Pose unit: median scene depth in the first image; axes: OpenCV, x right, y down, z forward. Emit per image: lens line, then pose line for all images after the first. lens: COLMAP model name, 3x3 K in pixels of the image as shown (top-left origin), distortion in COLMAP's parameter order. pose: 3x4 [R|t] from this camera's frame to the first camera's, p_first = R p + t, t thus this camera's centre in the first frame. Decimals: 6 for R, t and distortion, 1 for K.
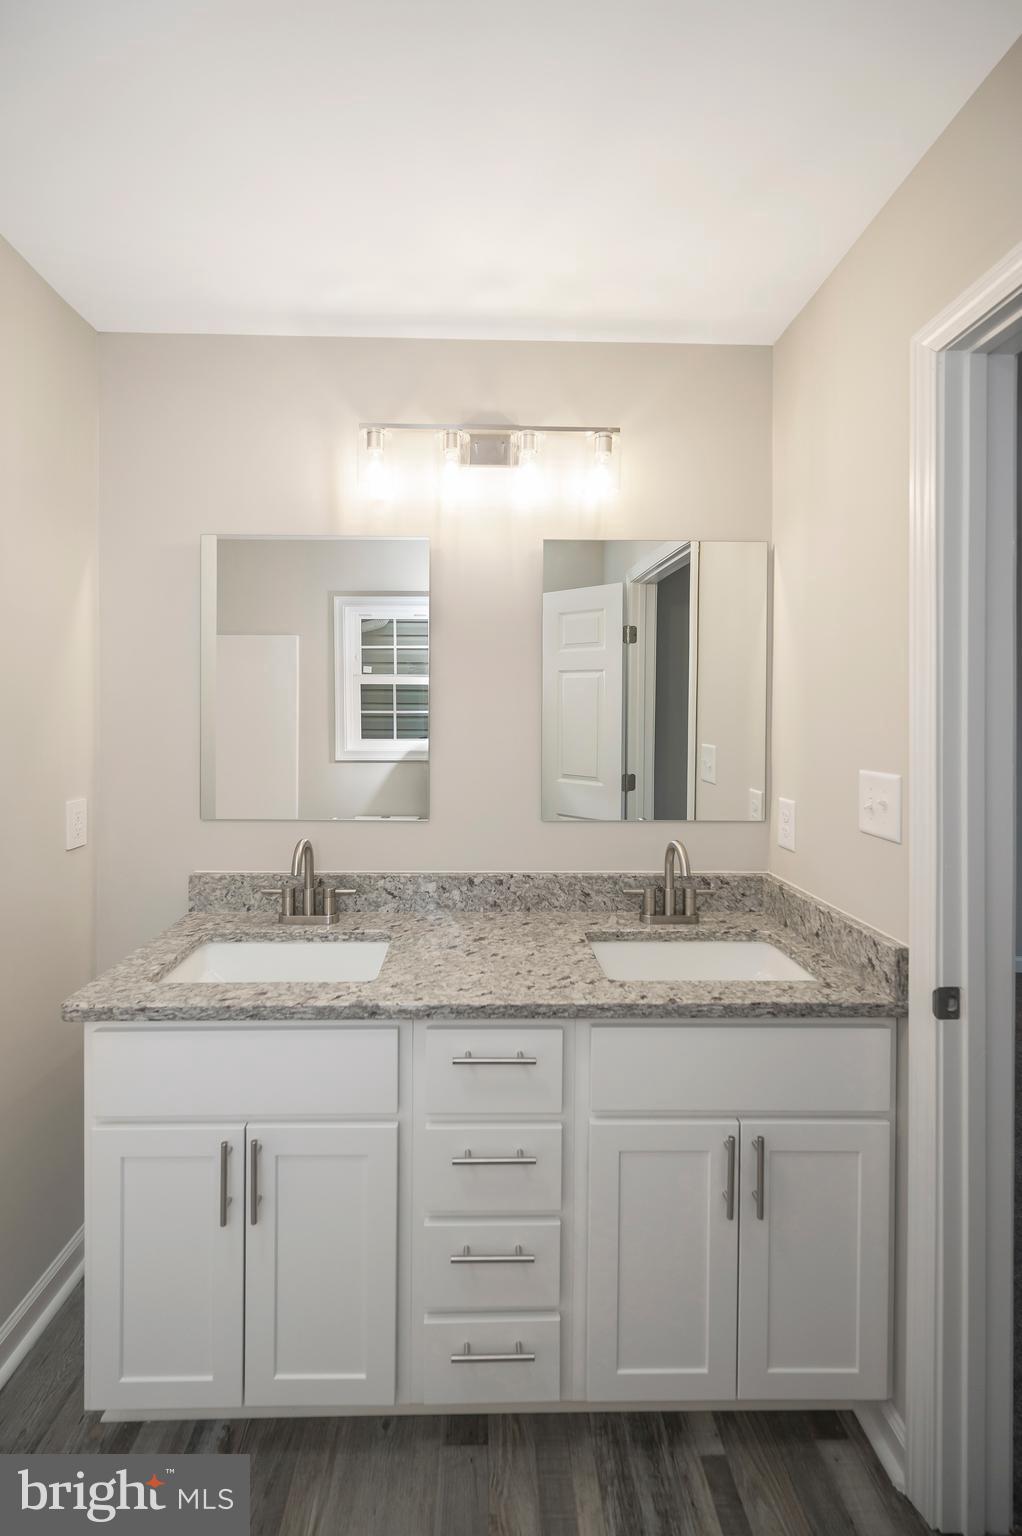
lens RADIAL K [[651.2, 0, 490.6], [0, 651.2, 717.7], [0, 0, 1]] dist [-0.002484, -0.000400]
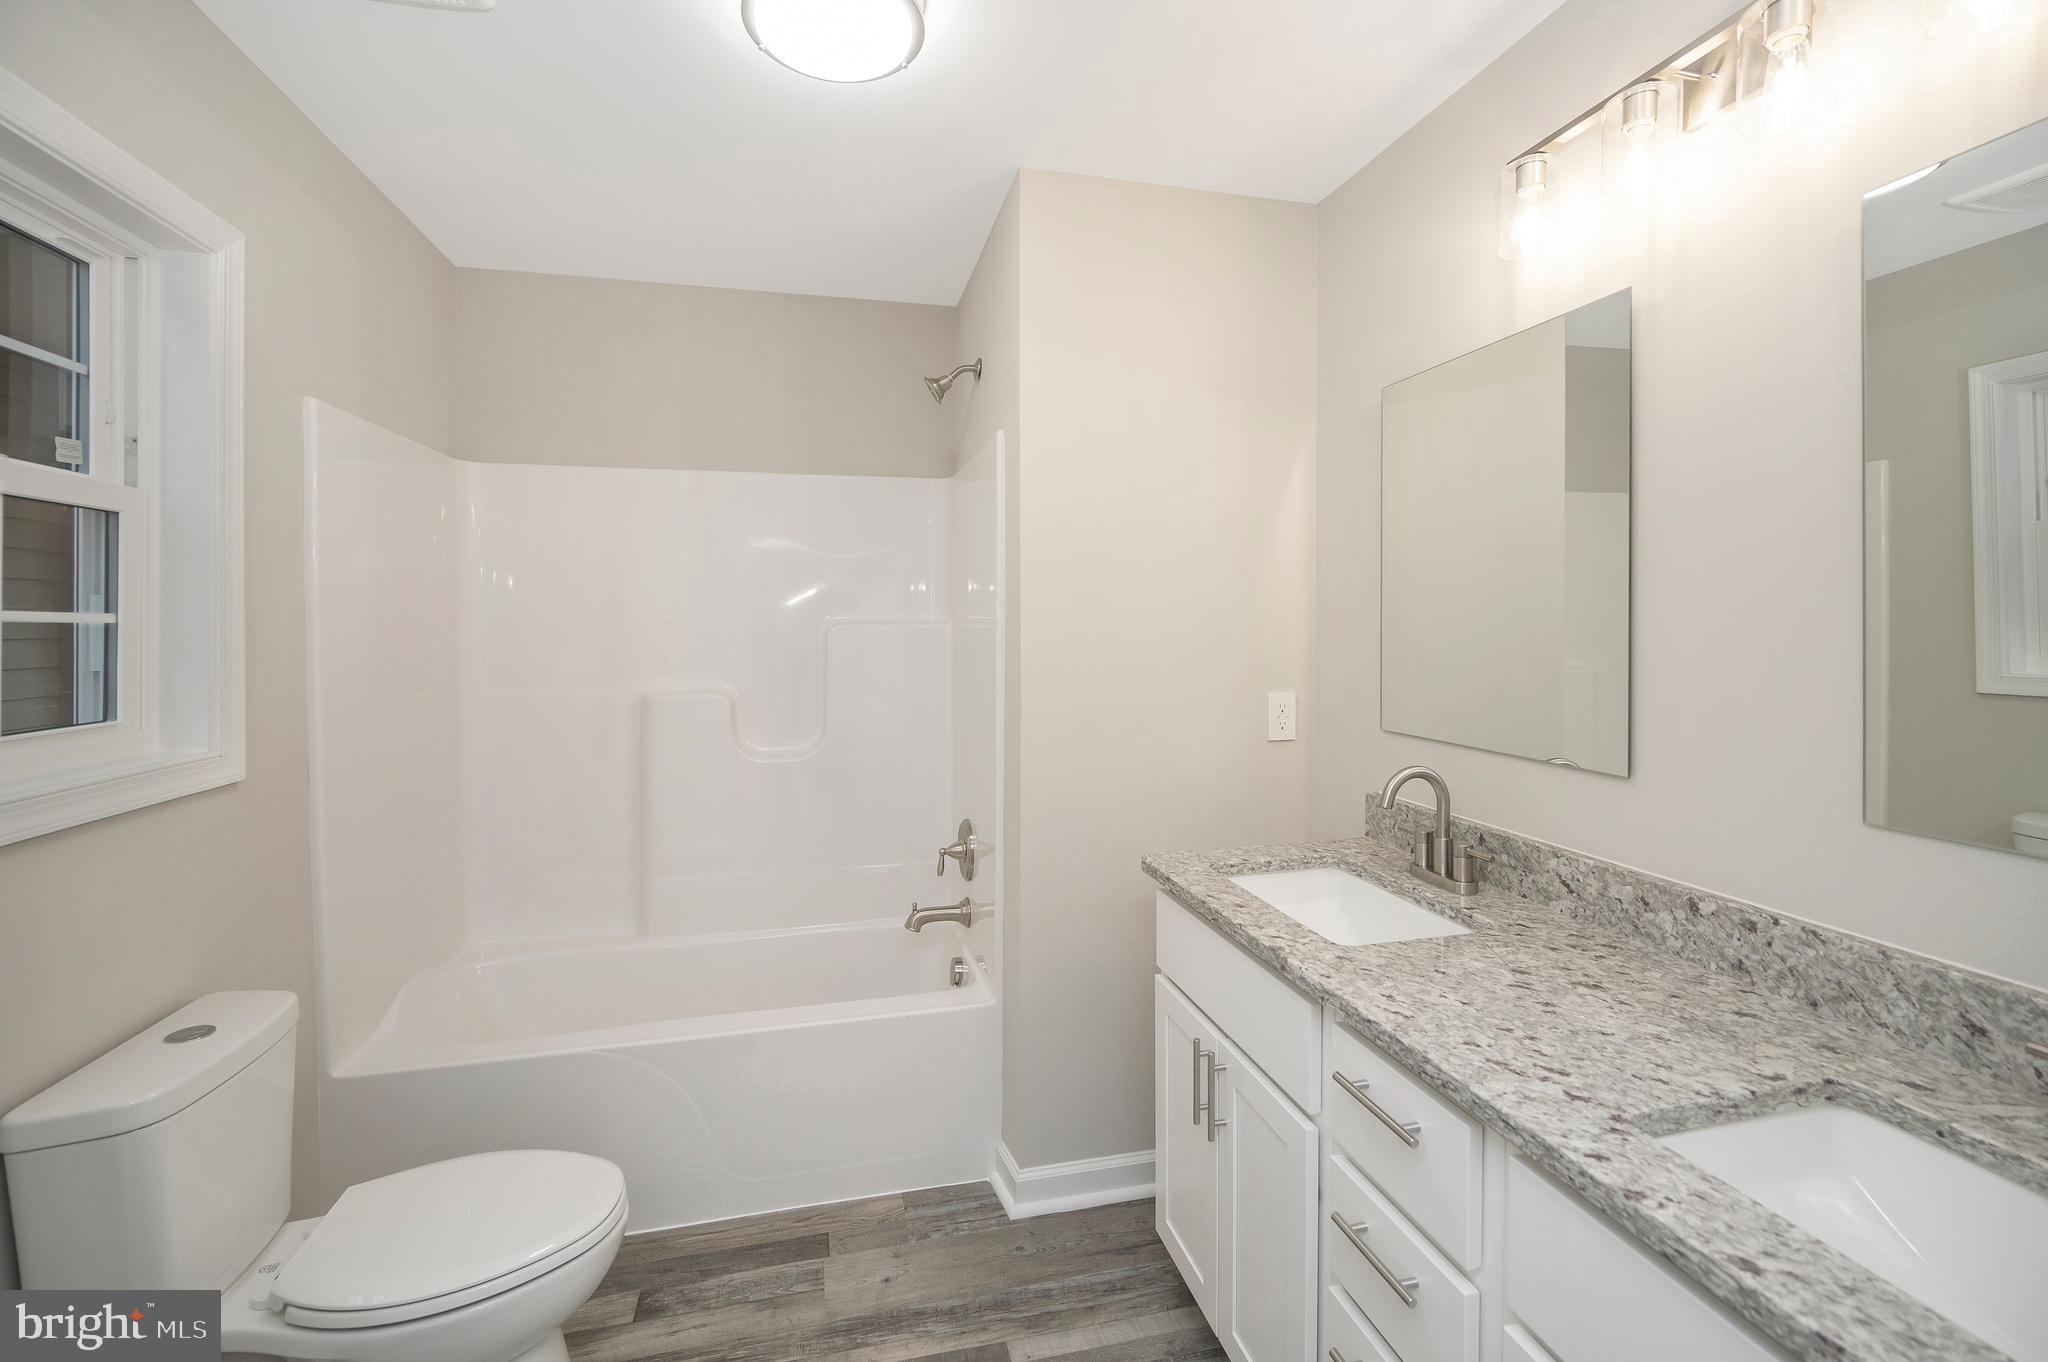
lens RADIAL K [[868.3, 0, 1028.7], [0, 868.3, 617.7], [0, 0, 1]] dist [-0.002484, -0.000400]
pose [[0.242585, -0.003681, -0.970123, 0.528104], [-0.007284, 0.999958, -0.005616, 0.023587], [0.970103, 0.008428, 0.242548, 0.297897]]
